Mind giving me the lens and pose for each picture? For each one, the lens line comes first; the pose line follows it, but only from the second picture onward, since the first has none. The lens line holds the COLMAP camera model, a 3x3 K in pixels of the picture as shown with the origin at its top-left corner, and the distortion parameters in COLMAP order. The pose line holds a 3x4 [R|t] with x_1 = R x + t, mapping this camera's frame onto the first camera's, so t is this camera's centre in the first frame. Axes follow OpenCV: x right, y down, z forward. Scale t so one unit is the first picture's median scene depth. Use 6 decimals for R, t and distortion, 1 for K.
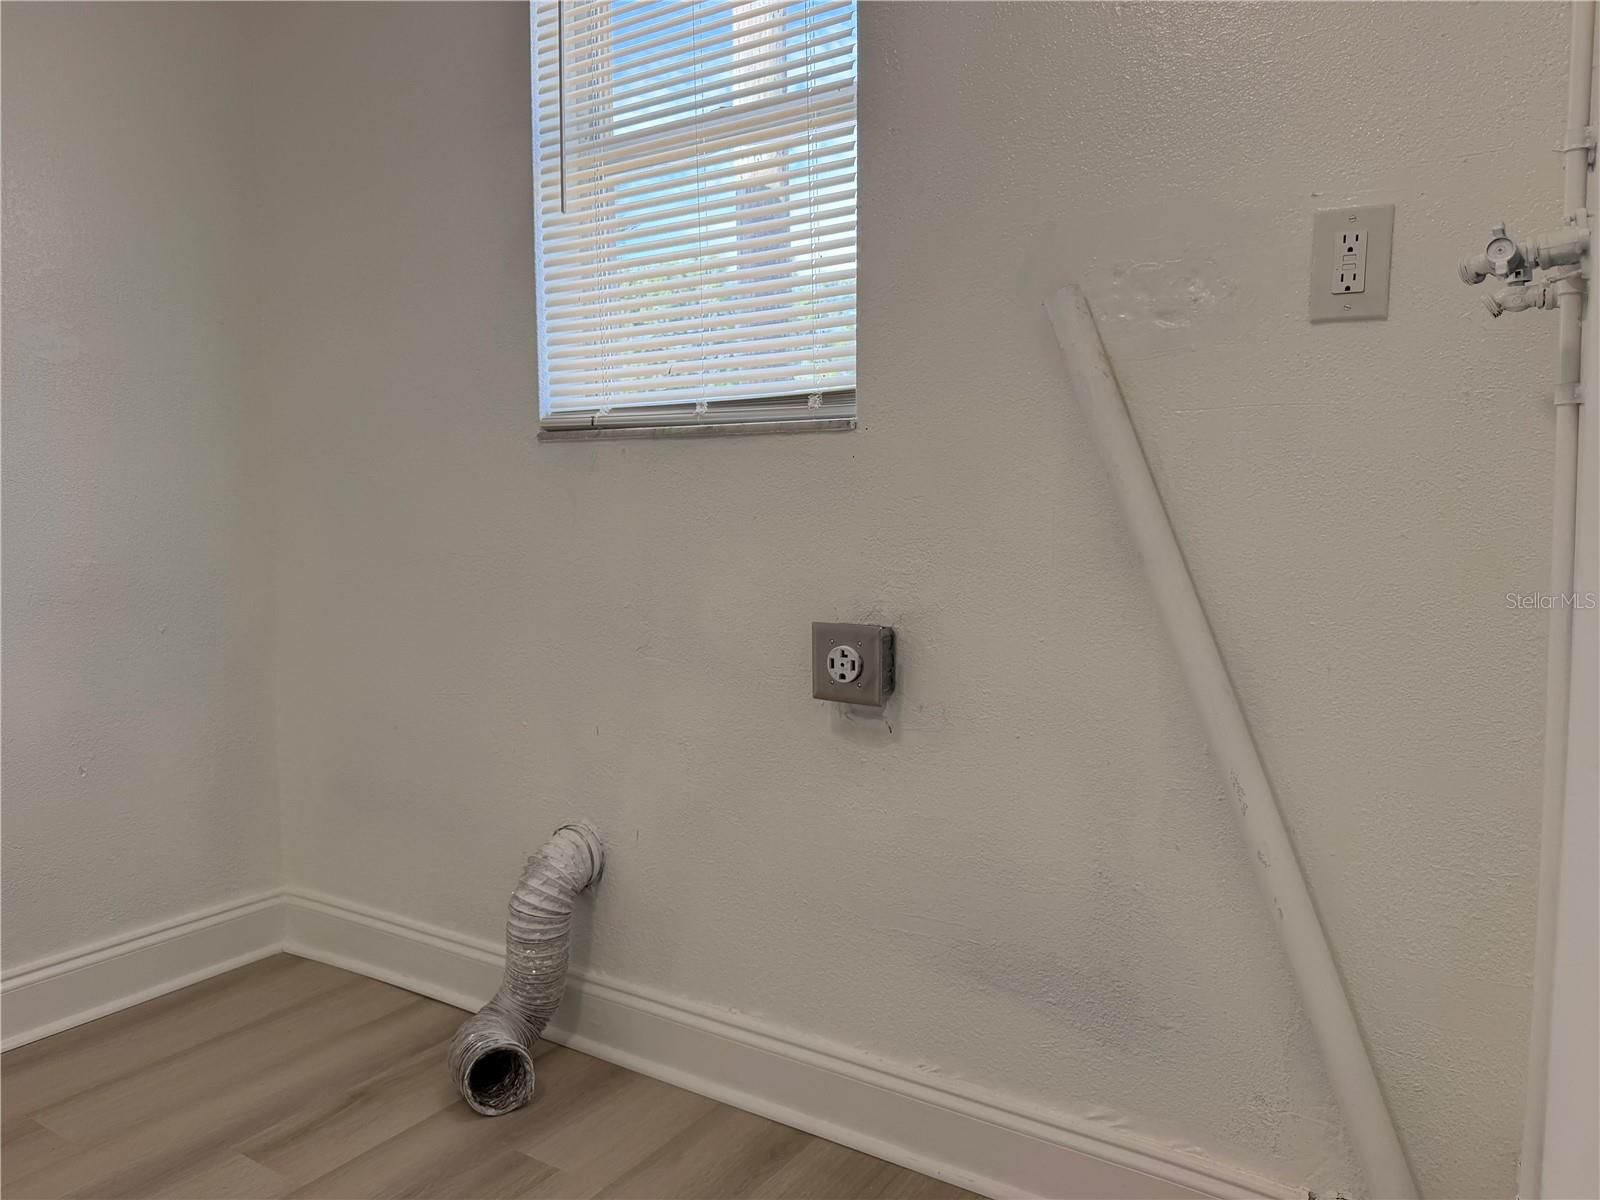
lens RADIAL K [[1112.5, 0, 801.7], [0, 1112.5, 588.4], [0, 0, 1]] dist [0.013841, -0.034470]
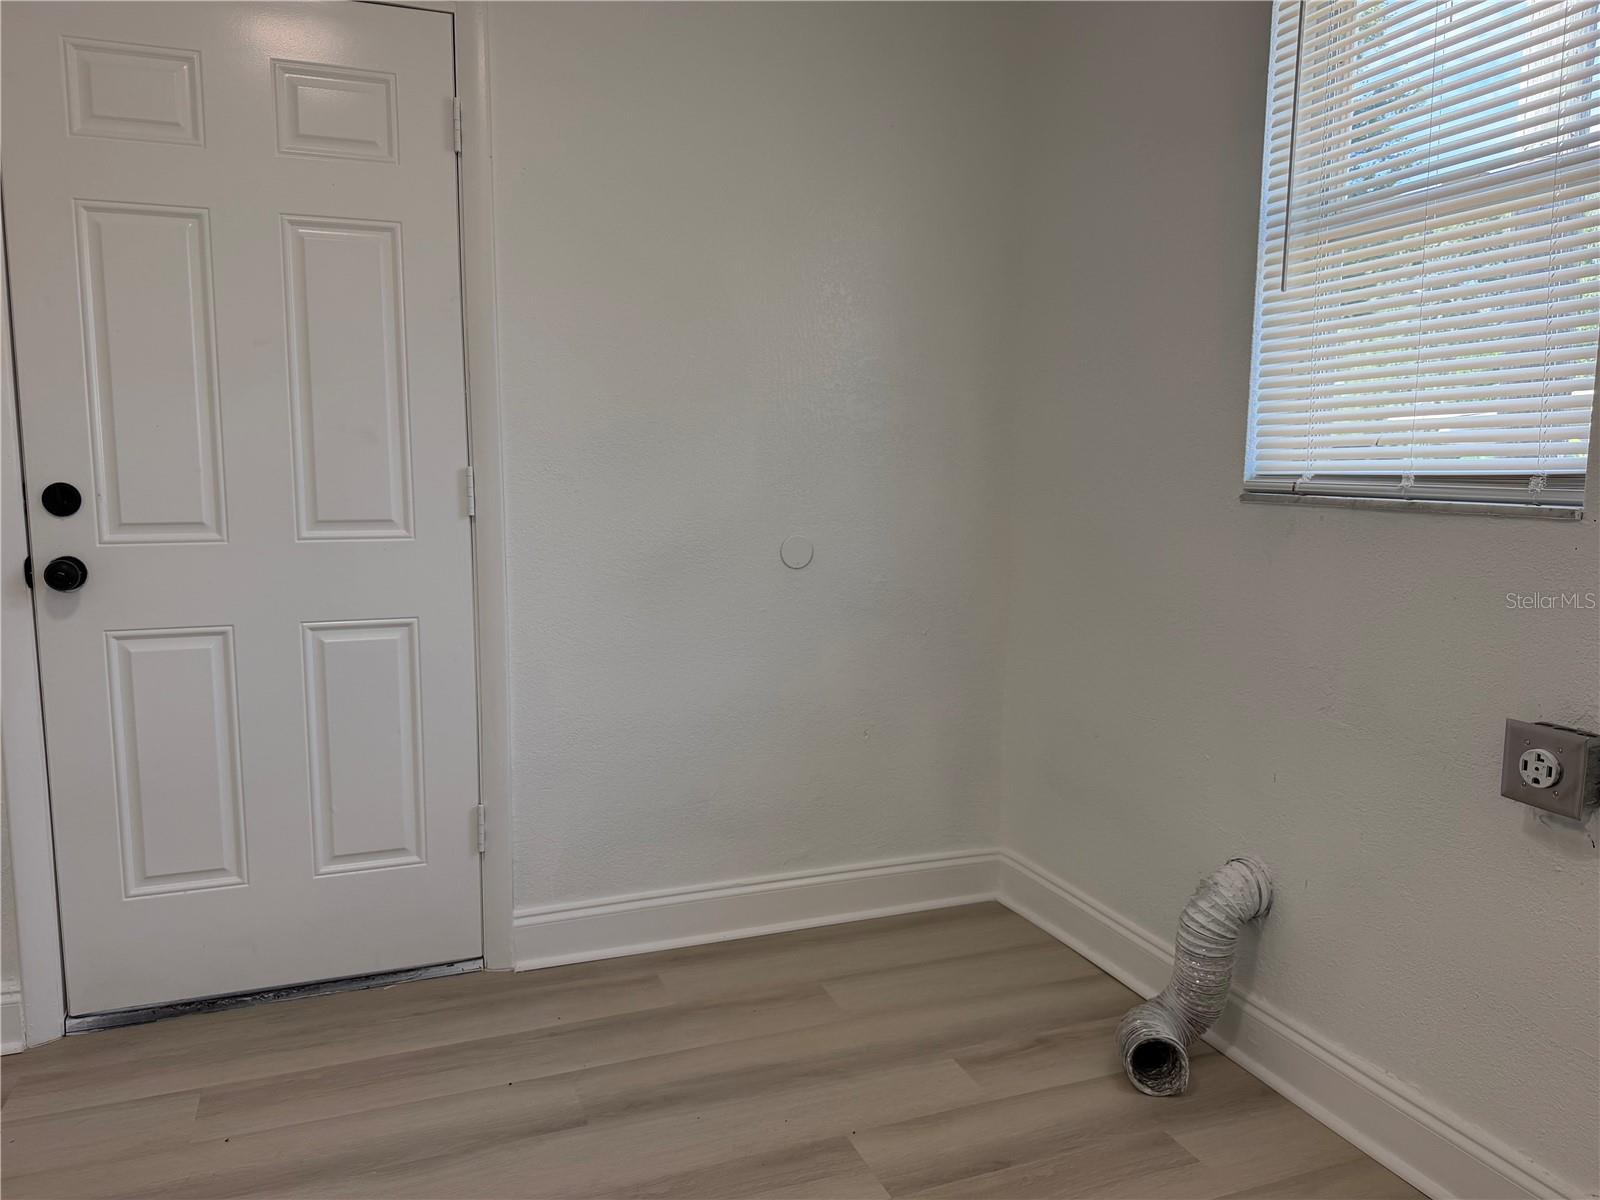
lens RADIAL K [[1112.5, 0, 798.8], [0, 1112.5, 608.7], [0, 0, 1]] dist [0.013841, -0.034470]
pose [[0.800411, 0.084221, -0.593505, 0.072188], [-0.048615, 0.995940, 0.075766, -0.094741], [0.597477, -0.031790, 0.801256, -0.122967]]
